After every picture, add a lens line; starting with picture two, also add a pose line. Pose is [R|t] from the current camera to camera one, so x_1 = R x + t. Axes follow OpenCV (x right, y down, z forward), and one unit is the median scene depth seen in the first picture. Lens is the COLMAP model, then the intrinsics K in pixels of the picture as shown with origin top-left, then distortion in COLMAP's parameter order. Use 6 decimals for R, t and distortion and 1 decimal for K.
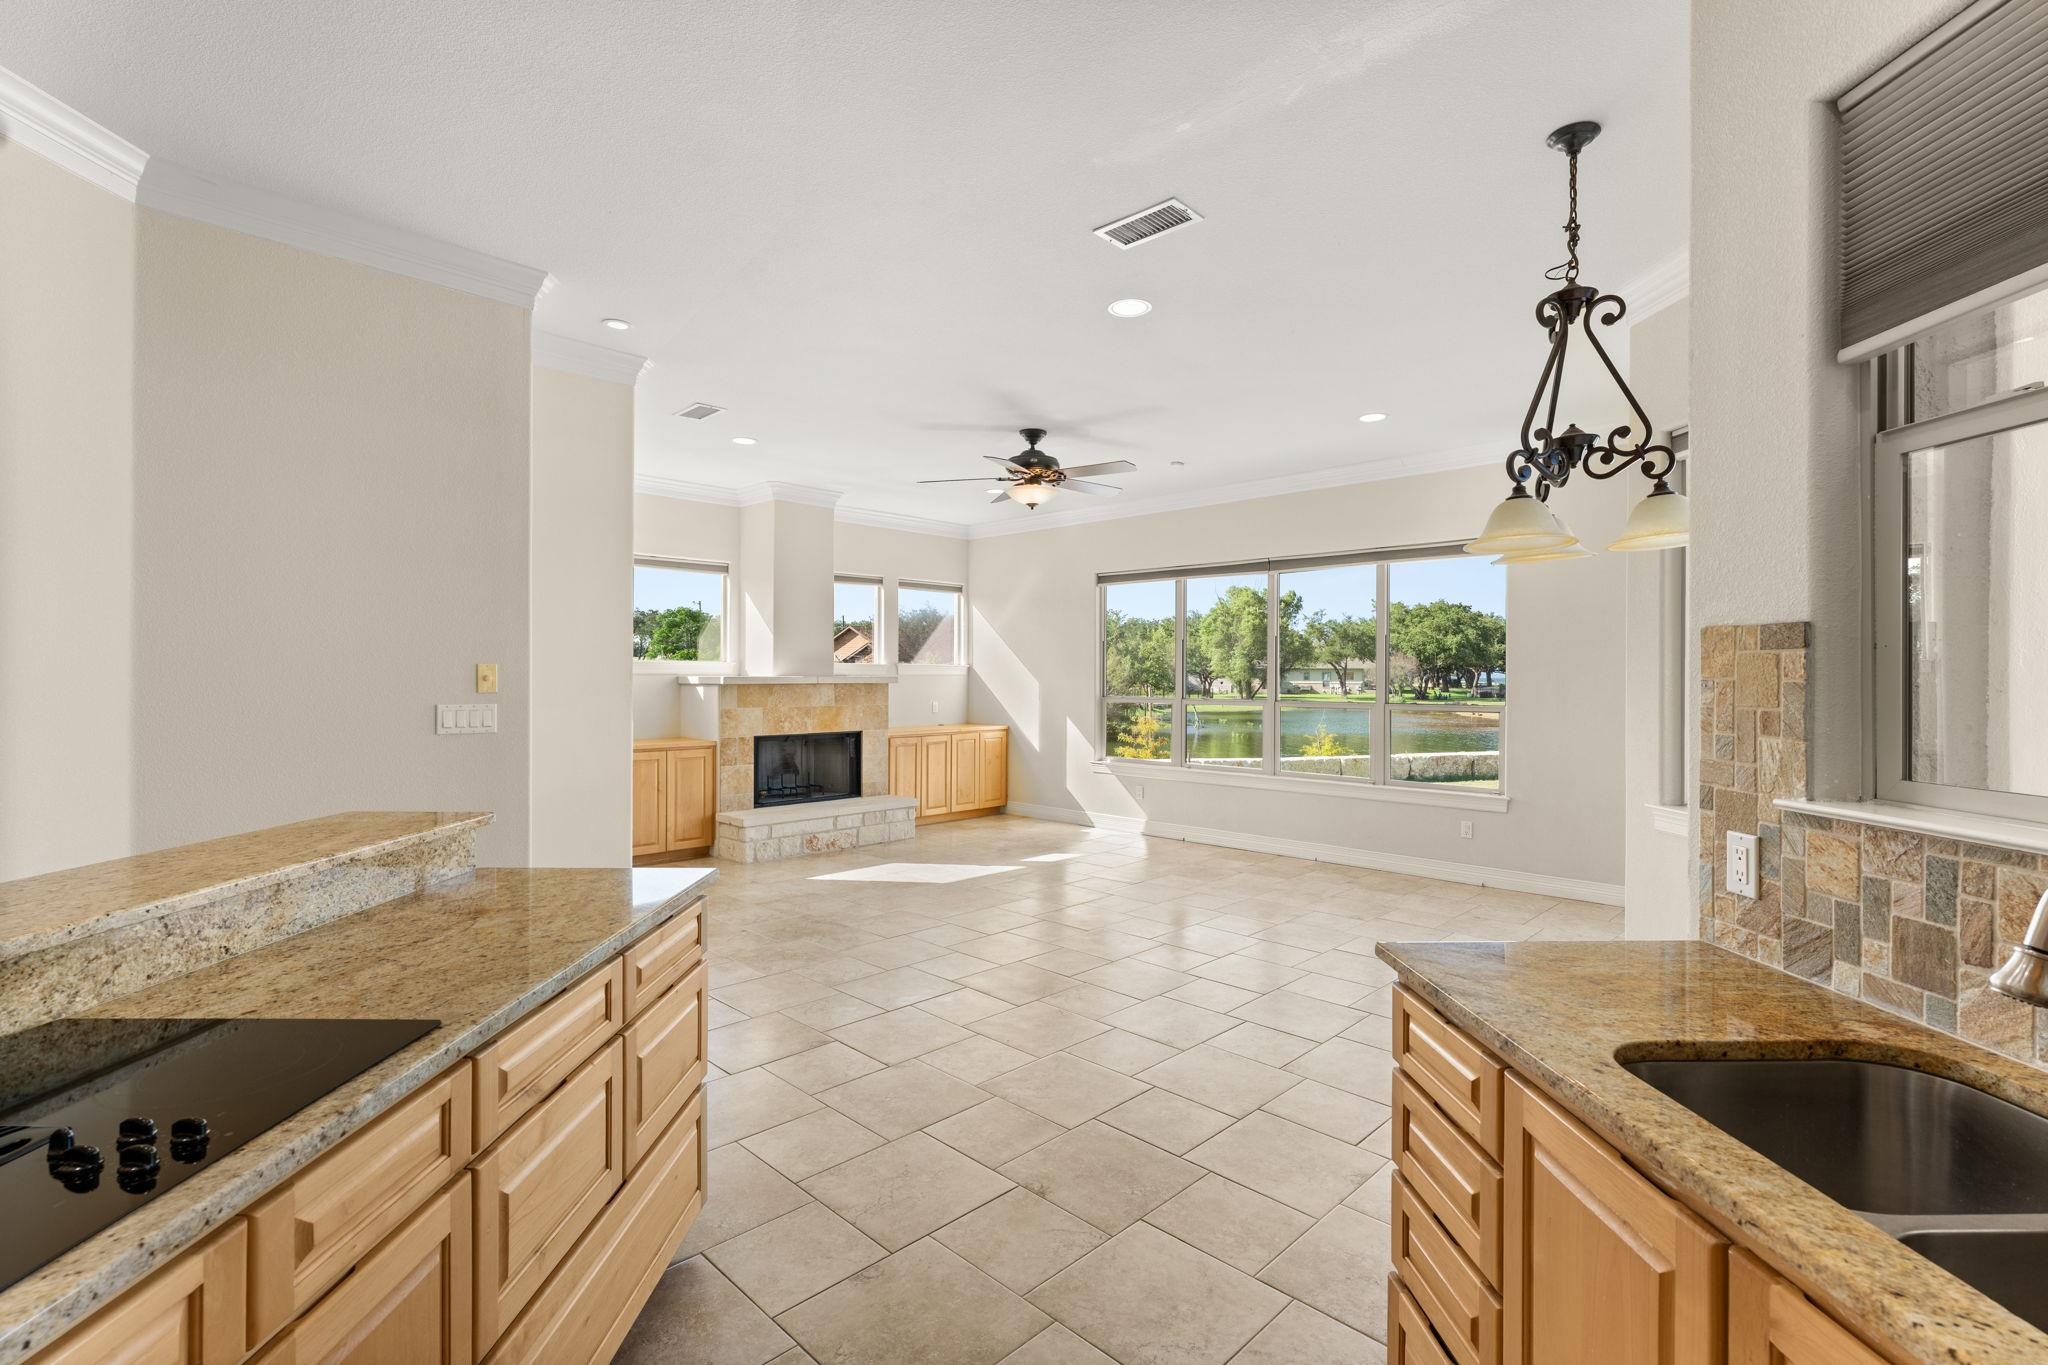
lens RADIAL K [[932.2, 0, 1024.0], [0, 932.2, 682.5], [0, 0, 1]] dist [0.002274, 0.000089]
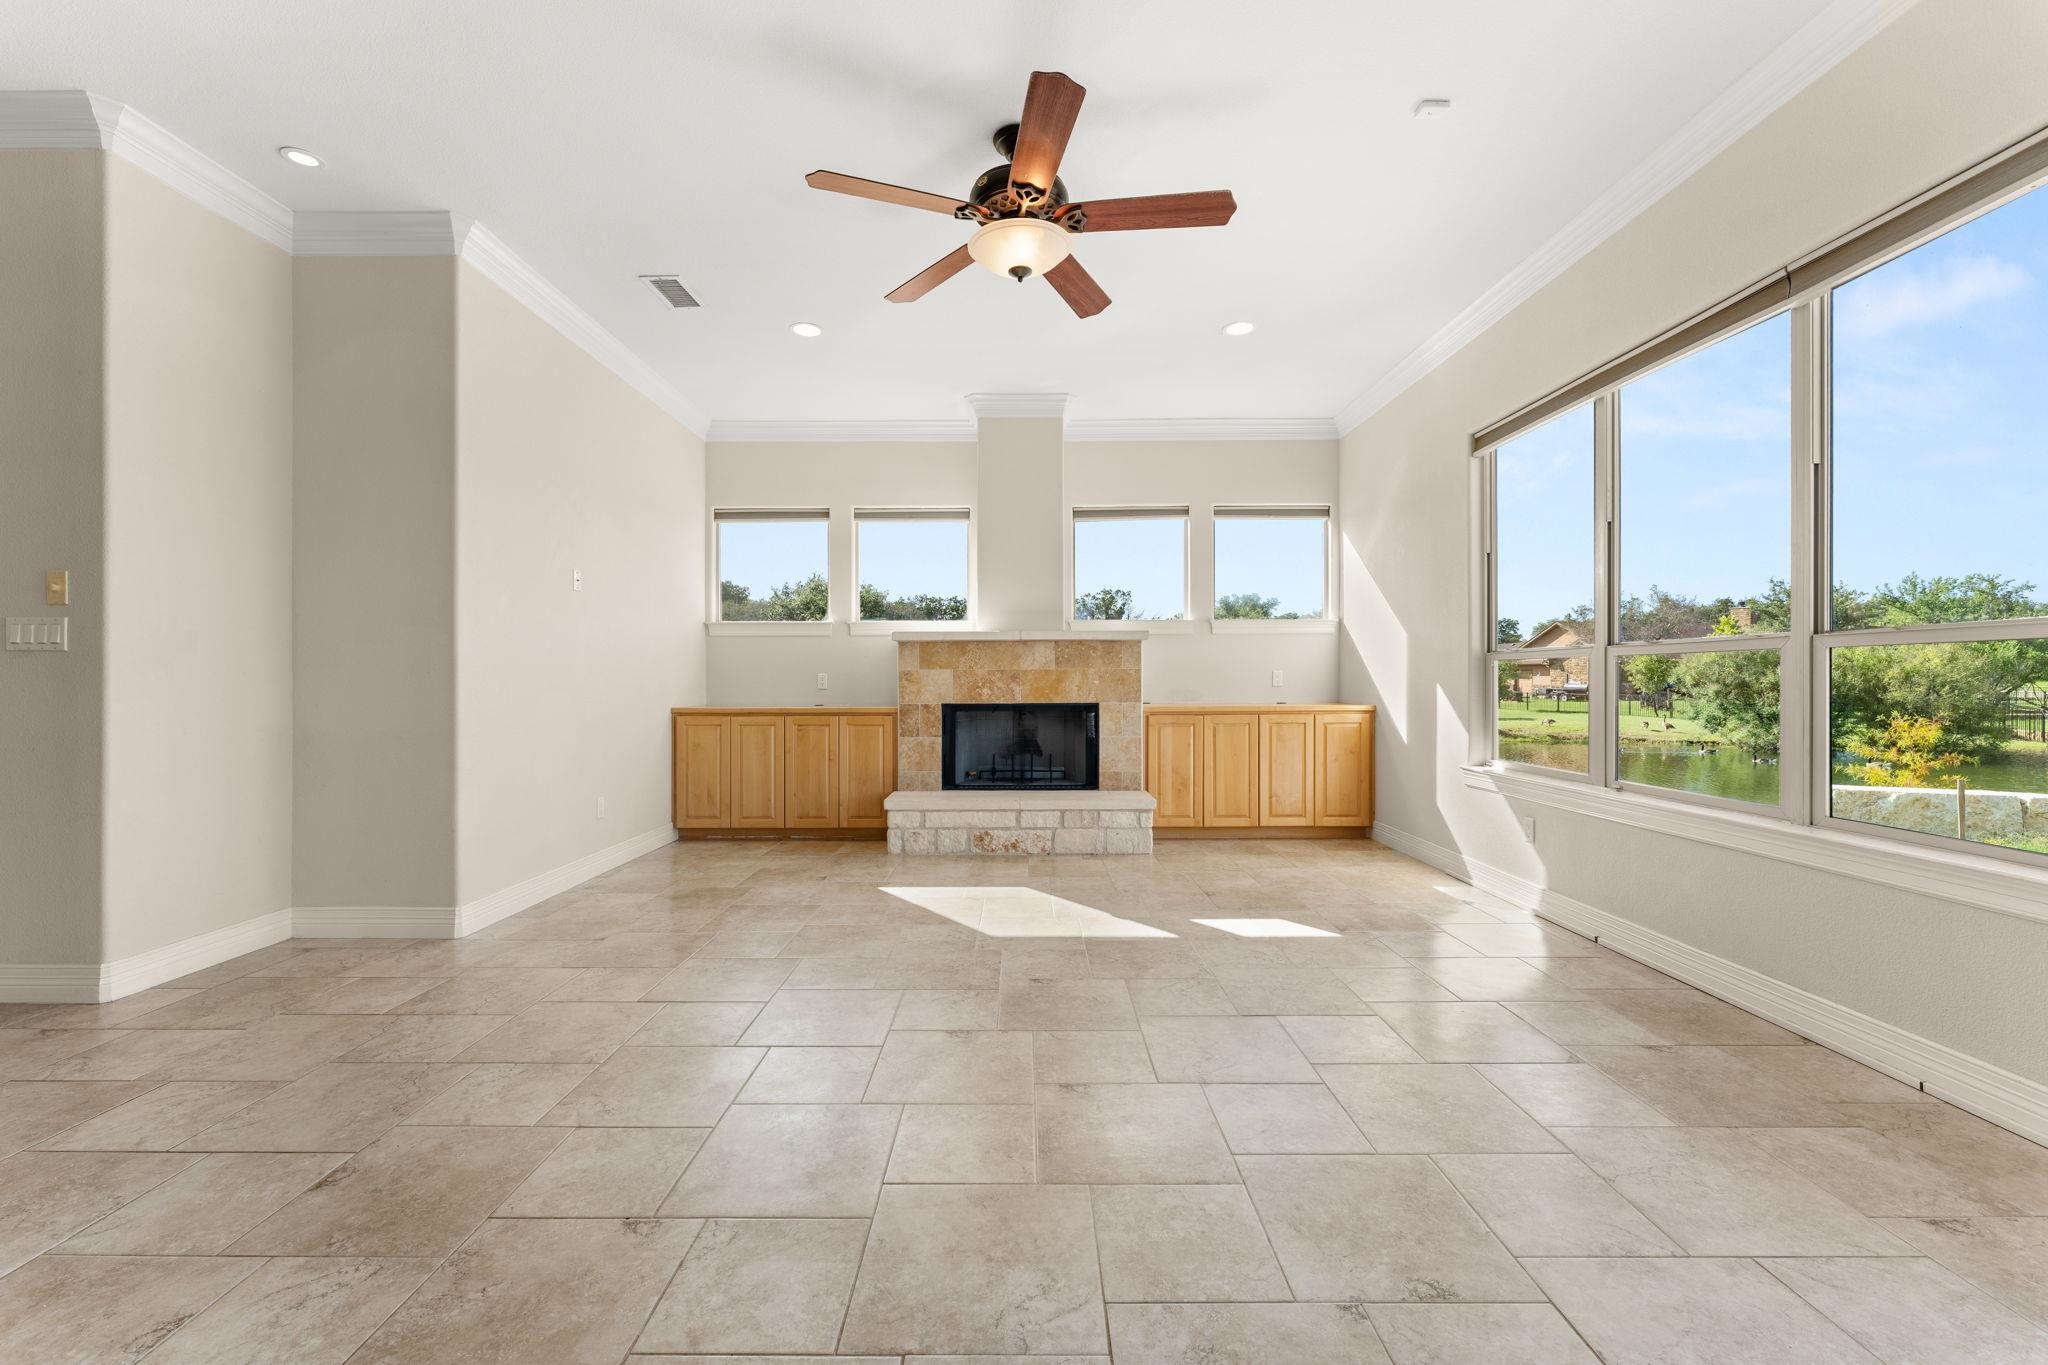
lens RADIAL K [[812.2, 0, 1024.0], [0, 812.2, 682.5], [0, 0, 1]] dist [-0.000556, -0.000042]
pose [[0.698462, -0.002724, -0.715642, 0.262367], [-0.000256, 0.999992, -0.004055, 0.038730], [0.715647, 0.003015, 0.698455, 0.504872]]
